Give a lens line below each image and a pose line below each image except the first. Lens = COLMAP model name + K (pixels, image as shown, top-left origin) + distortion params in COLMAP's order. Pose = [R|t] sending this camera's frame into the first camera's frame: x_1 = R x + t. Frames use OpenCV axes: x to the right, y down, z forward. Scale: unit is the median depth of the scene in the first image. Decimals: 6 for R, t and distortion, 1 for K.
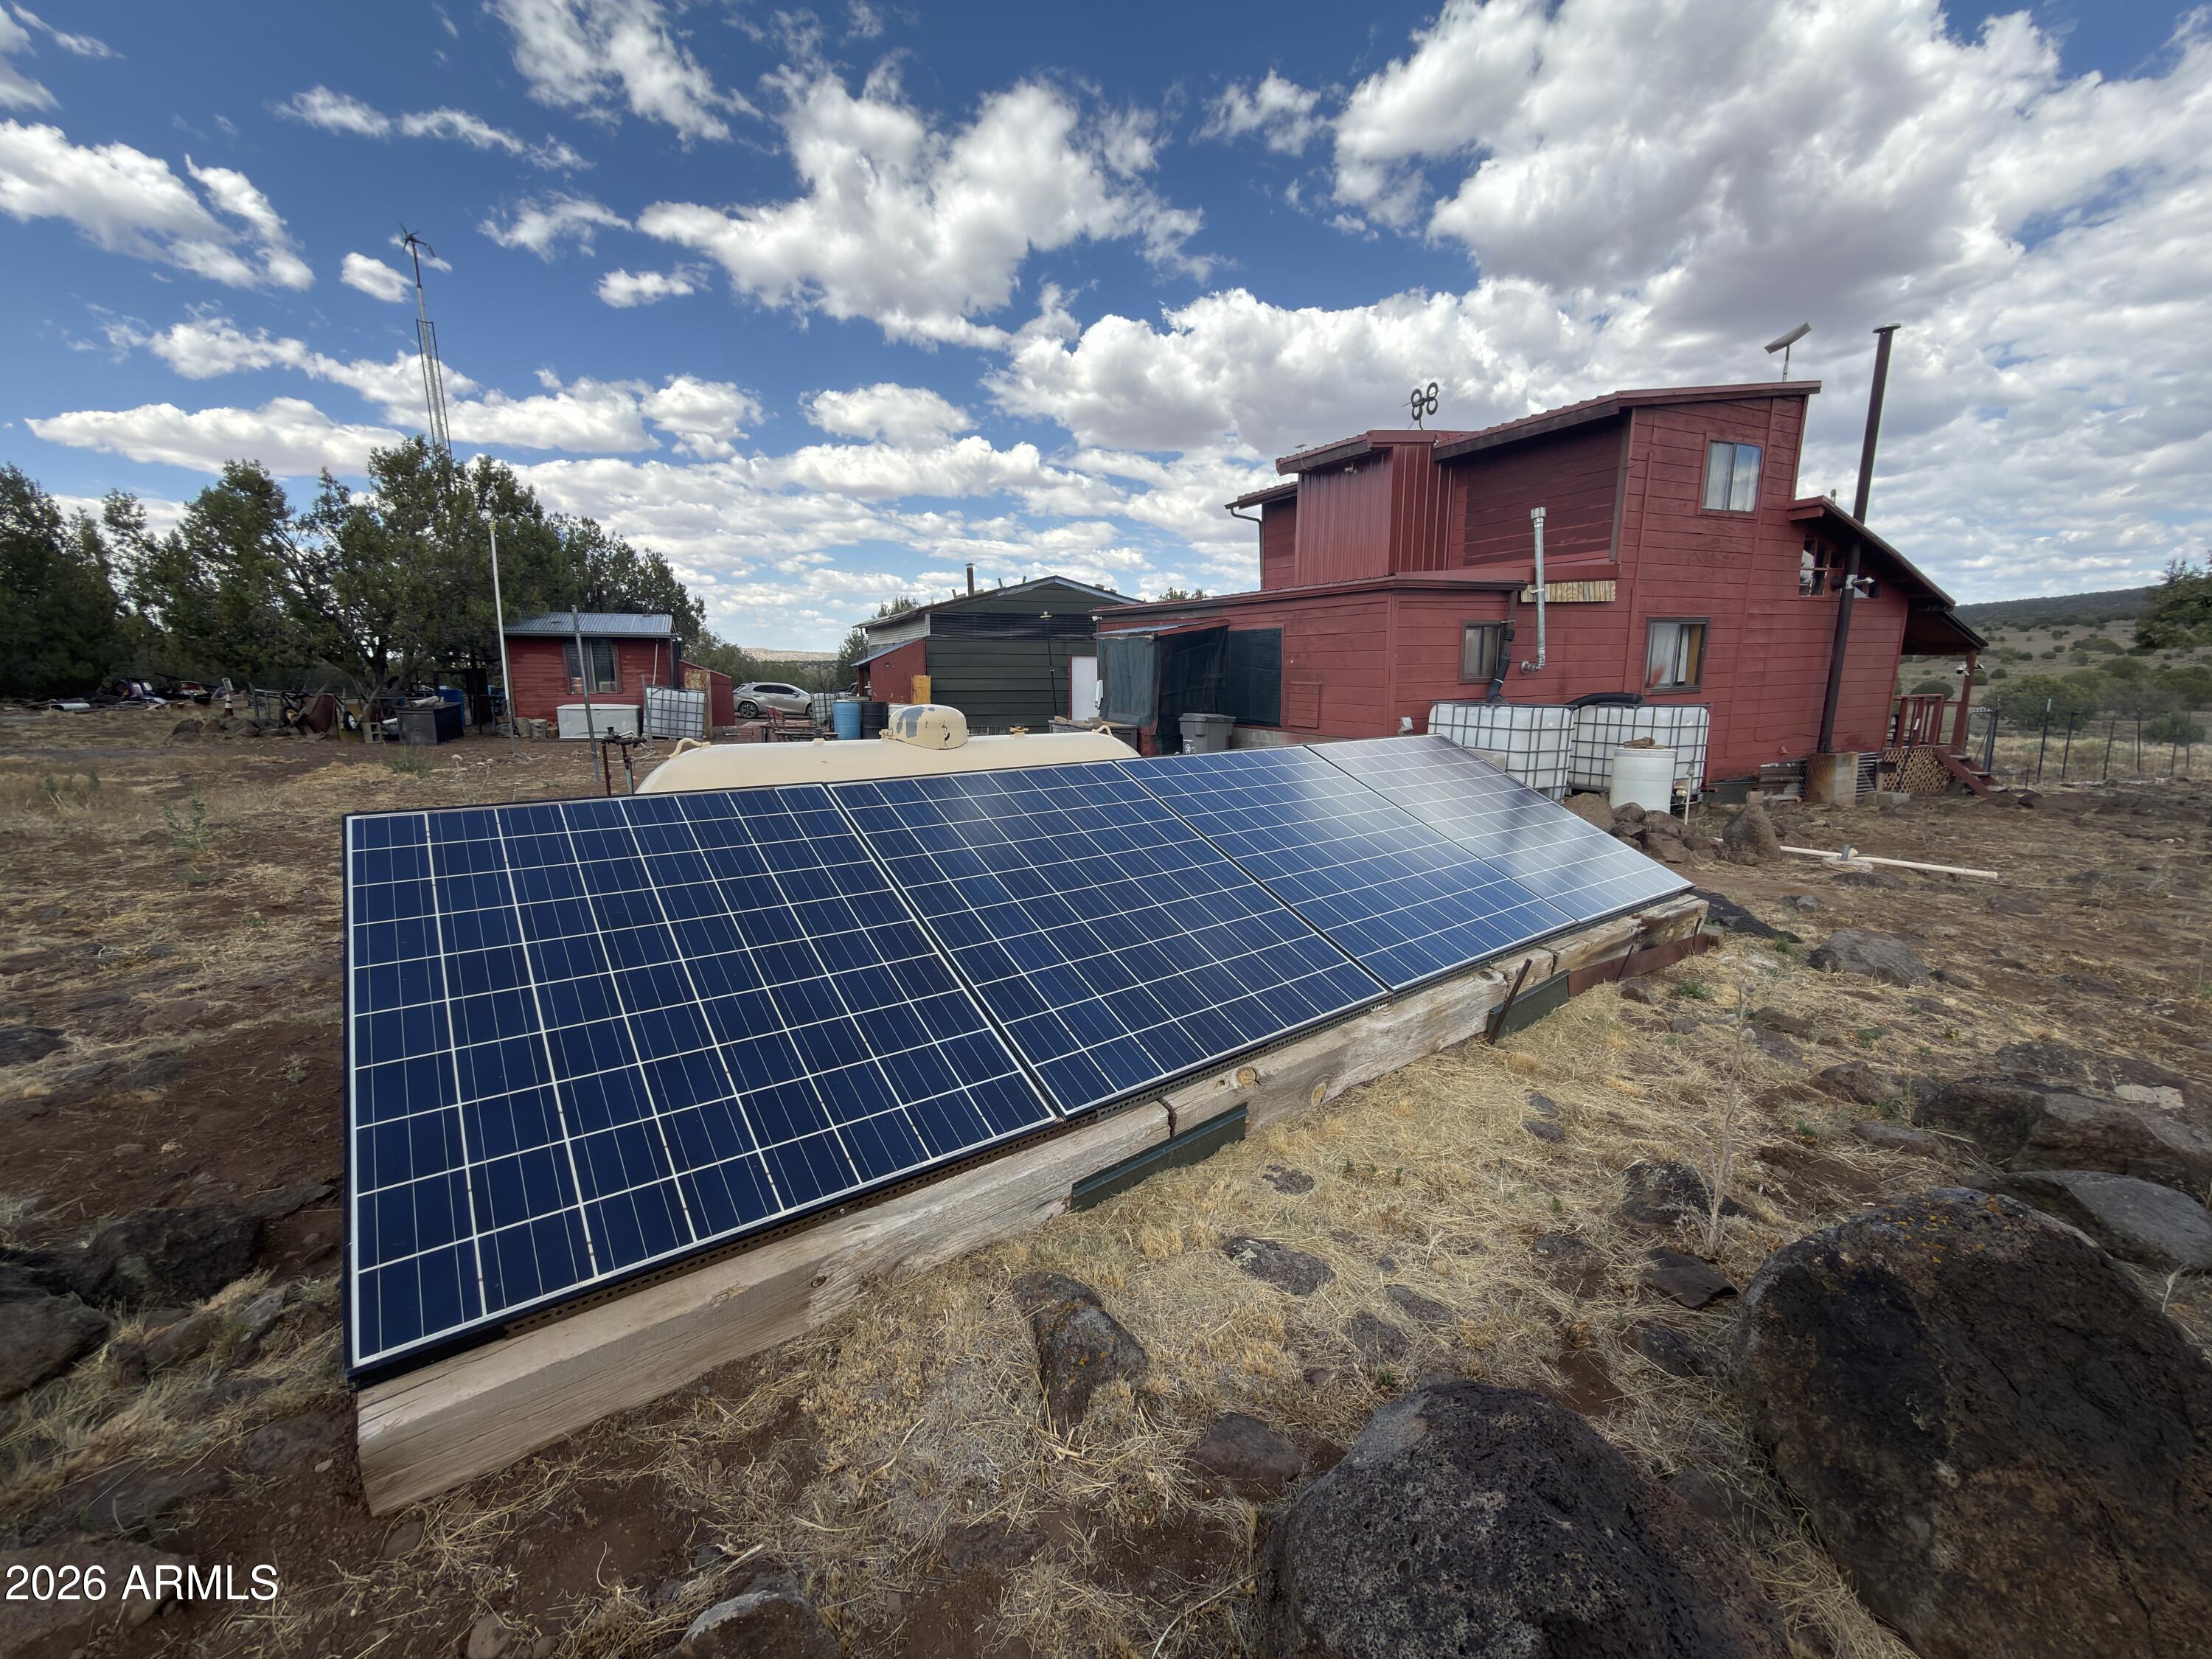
lens RADIAL K [[882.2, 0, 1110.5], [0, 882.2, 831.0], [0, 0, 1]] dist [-0.000501, 0.000262]
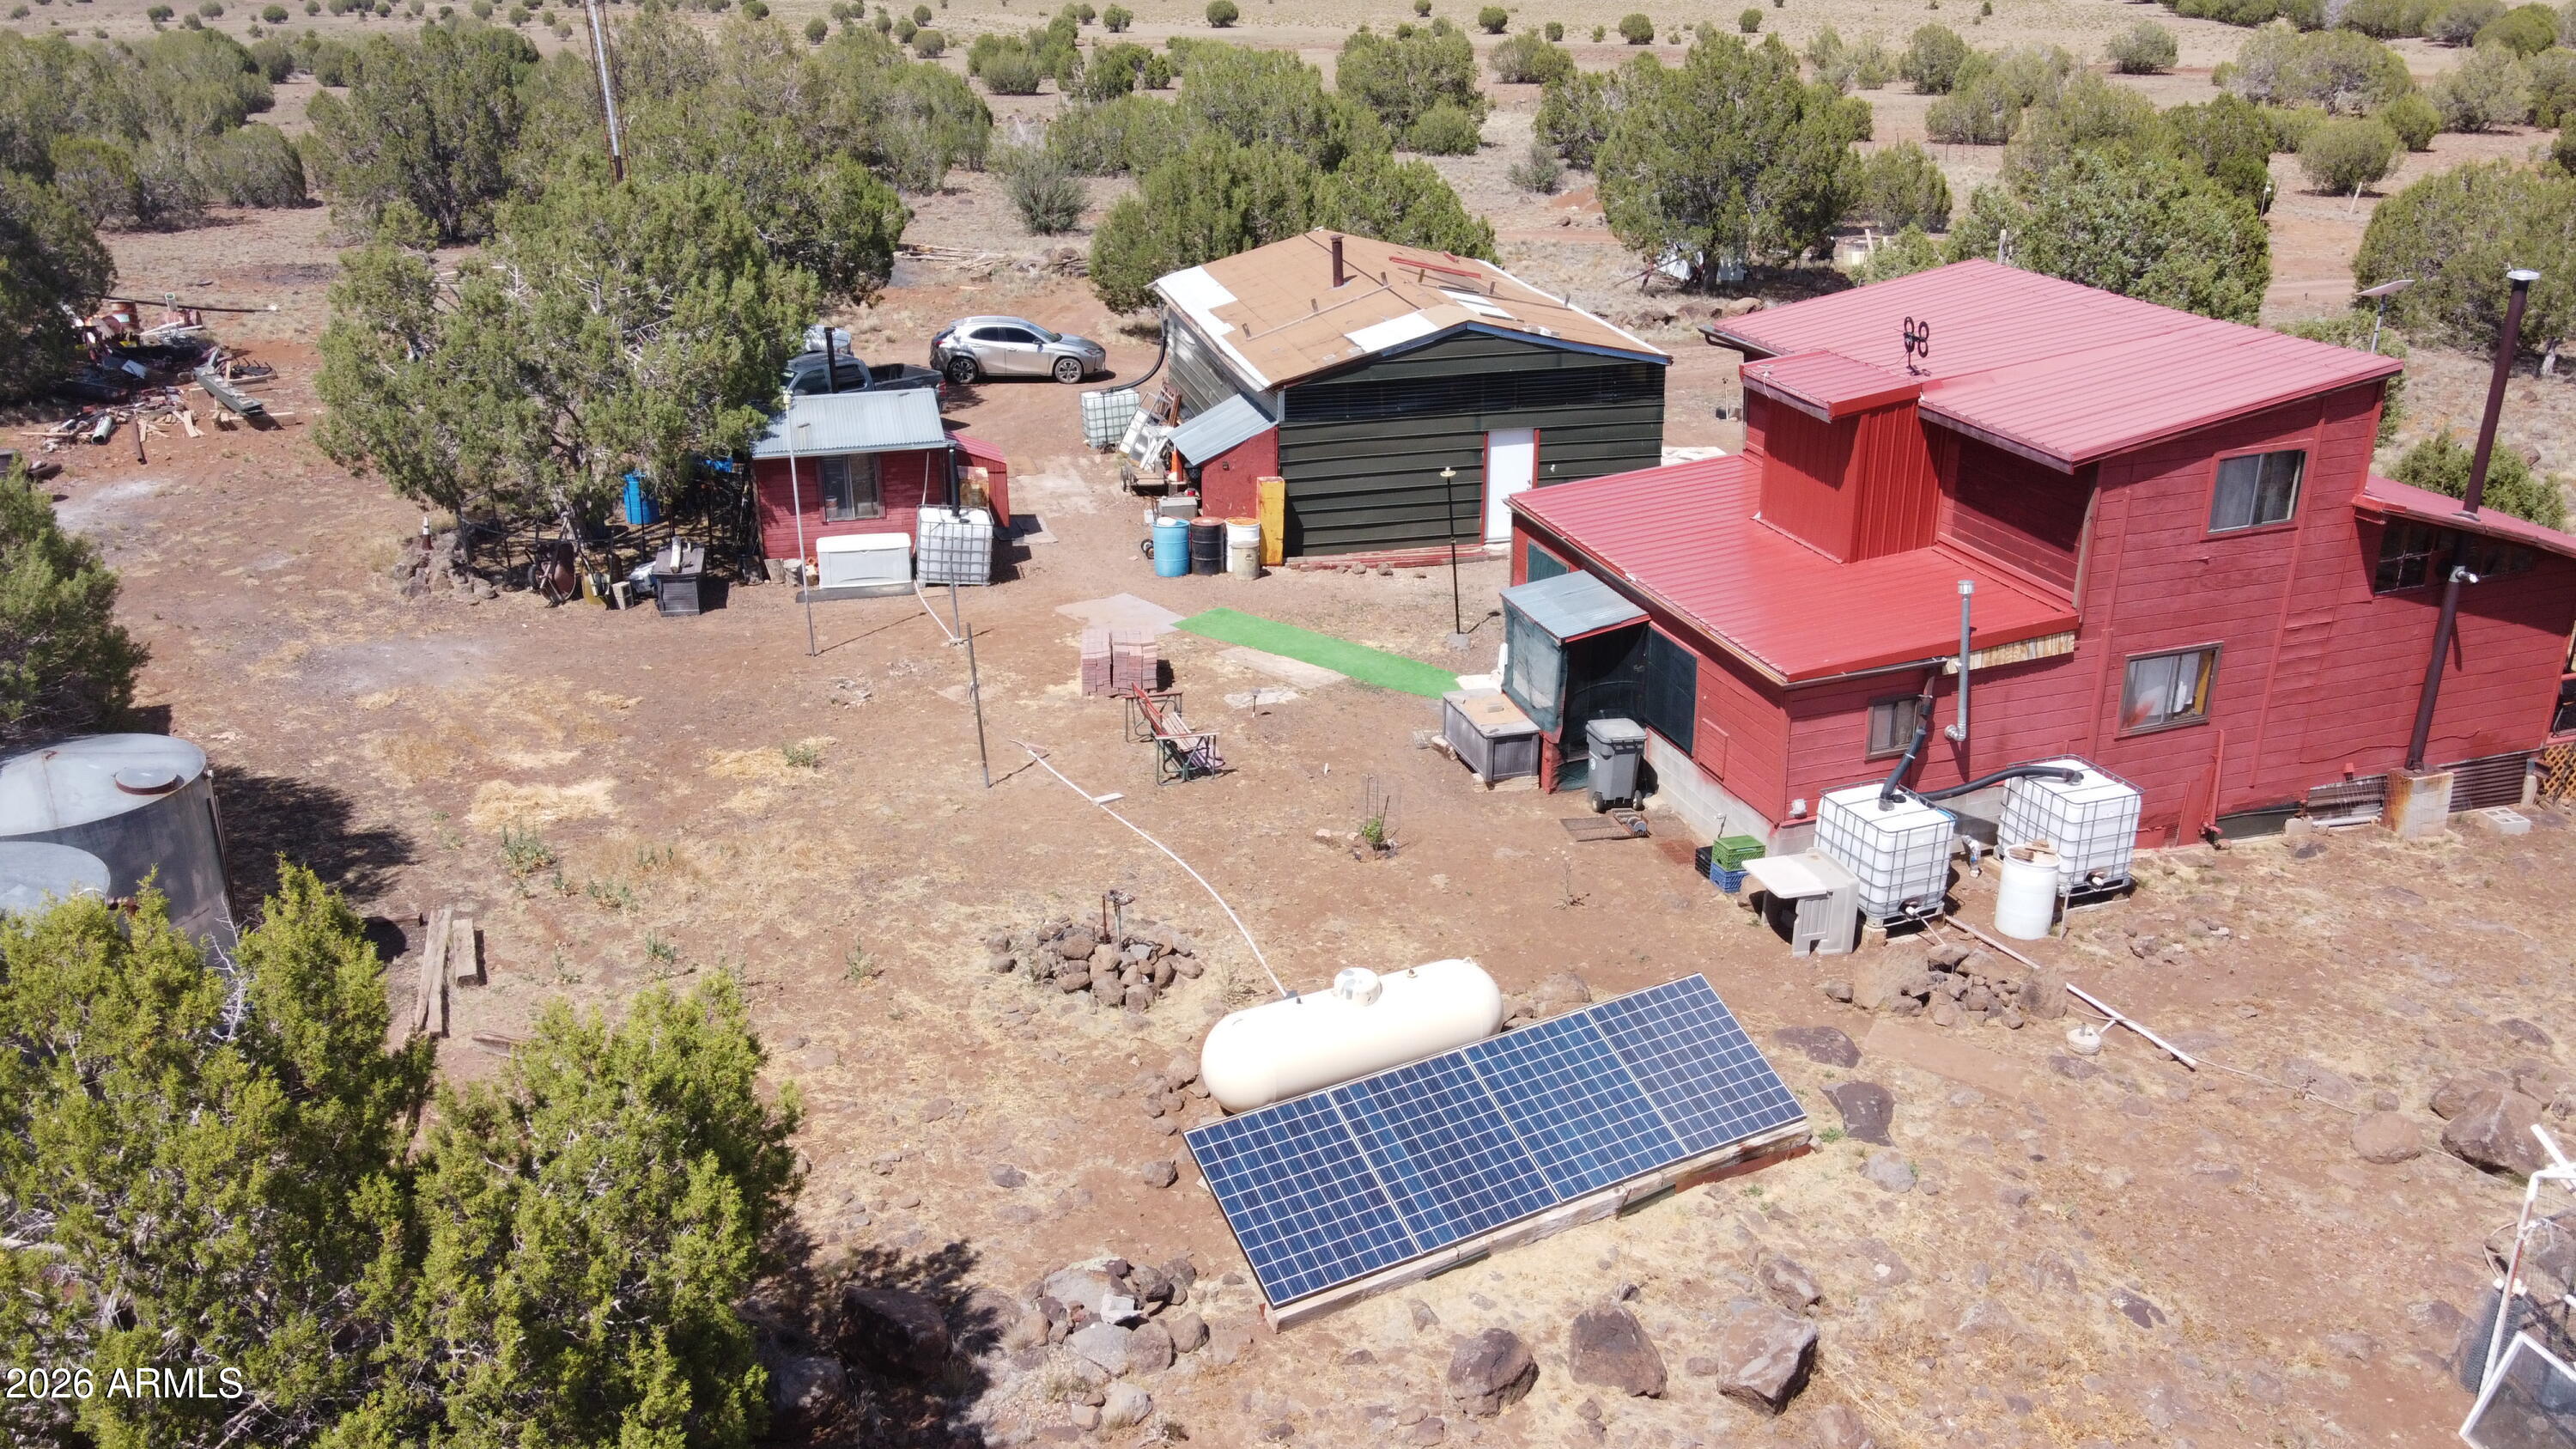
lens RADIAL K [[1965.2, 0, 1288.0], [0, 1965.2, 724.5], [0, 0, 1]] dist [0.004342, 0.031579]
pose [[0.987543, 0.048506, -0.149687, 0.083922], [-0.018209, 0.980138, 0.197480, -0.566270], [0.156293, -0.192295, 0.968811, -1.076299]]
